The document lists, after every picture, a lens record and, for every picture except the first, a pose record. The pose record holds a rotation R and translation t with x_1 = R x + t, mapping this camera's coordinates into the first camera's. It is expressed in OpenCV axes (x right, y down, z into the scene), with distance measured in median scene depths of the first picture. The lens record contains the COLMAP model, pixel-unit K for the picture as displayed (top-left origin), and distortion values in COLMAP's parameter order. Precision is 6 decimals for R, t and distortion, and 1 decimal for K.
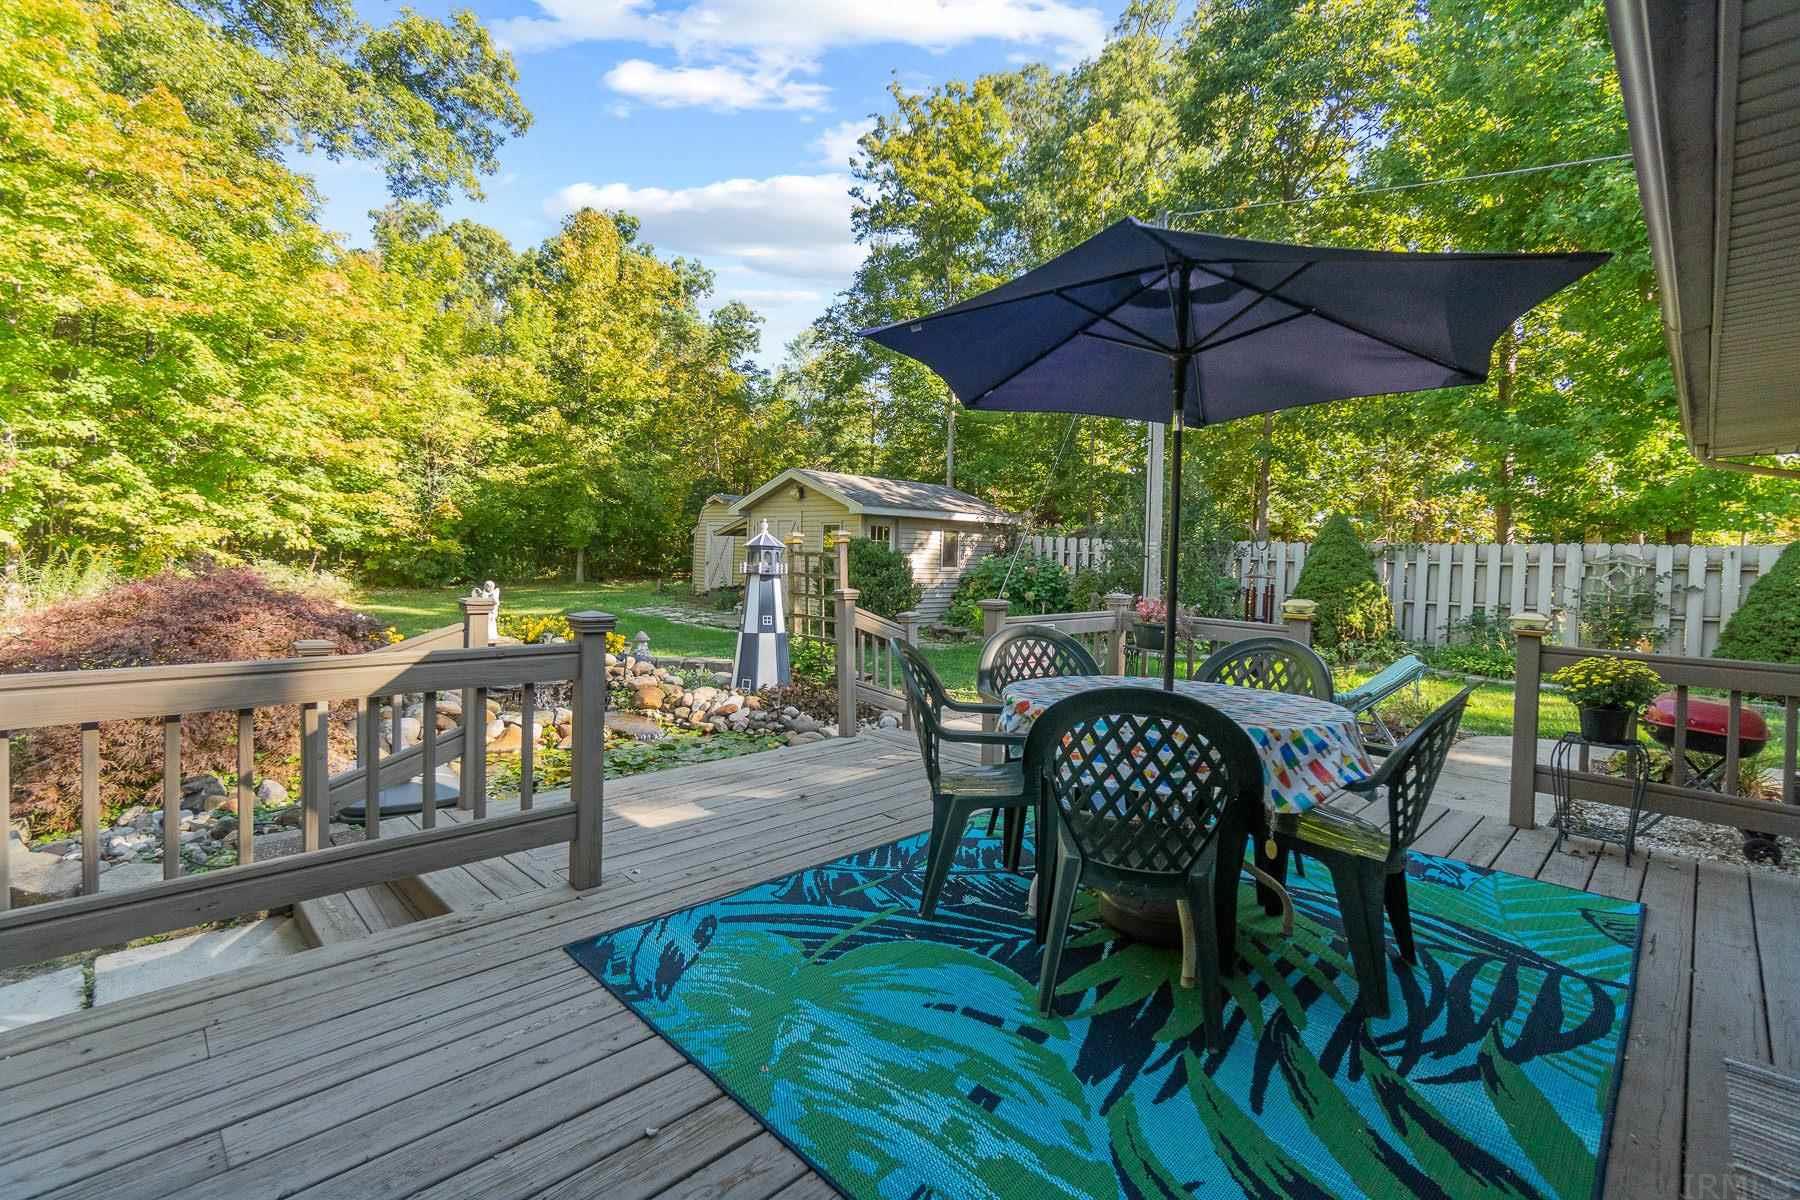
lens RADIAL K [[780.7, 0, 893.8], [0, 780.7, 603.1], [0, 0, 1]] dist [0.004995, 0.000123]
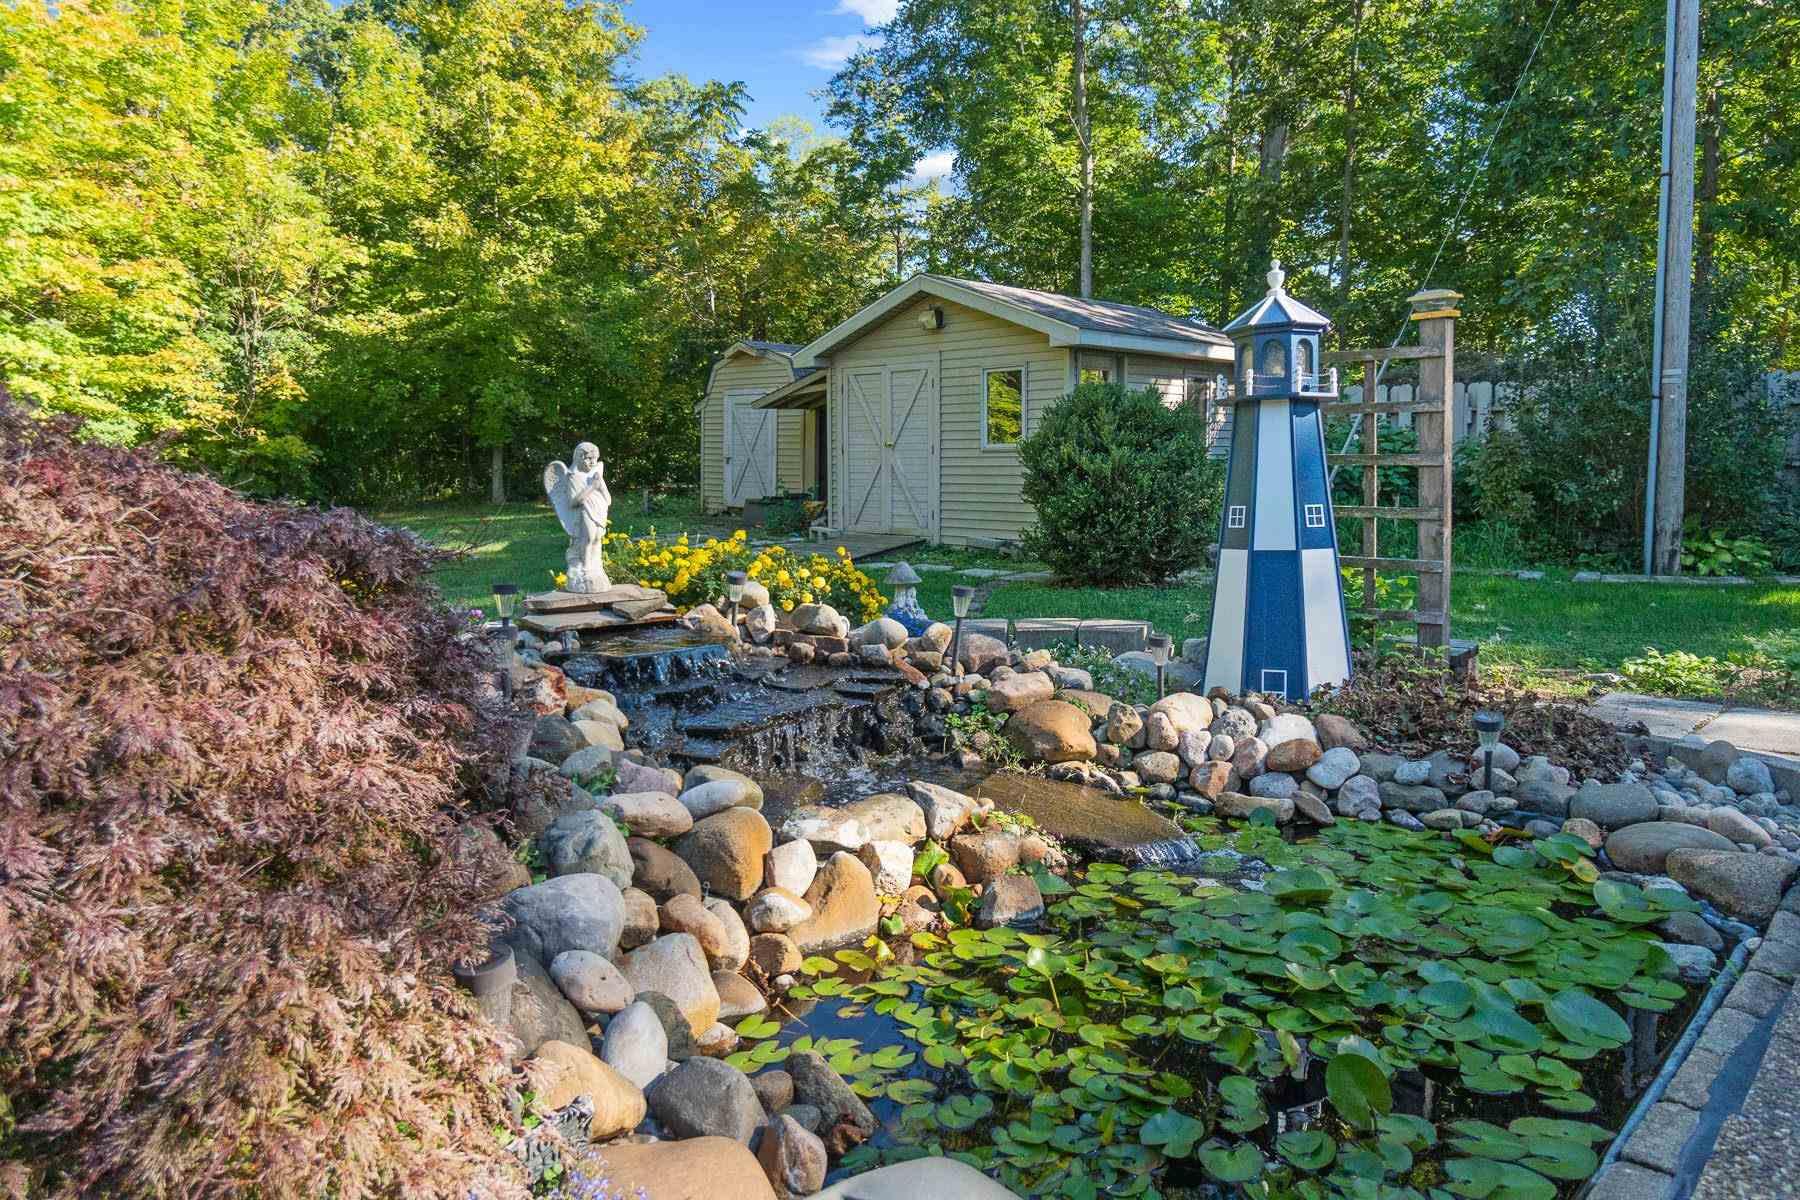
lens RADIAL K [[1103.8, 0, 909.1], [0, 1103.8, 581.1], [0, 0, 1]] dist [-0.000431, 0.004784]
pose [[0.999010, -0.037568, 0.023824, -0.114227], [0.036406, 0.998209, 0.047472, 0.006308], [-0.025565, -0.046558, 0.998588, 0.136522]]
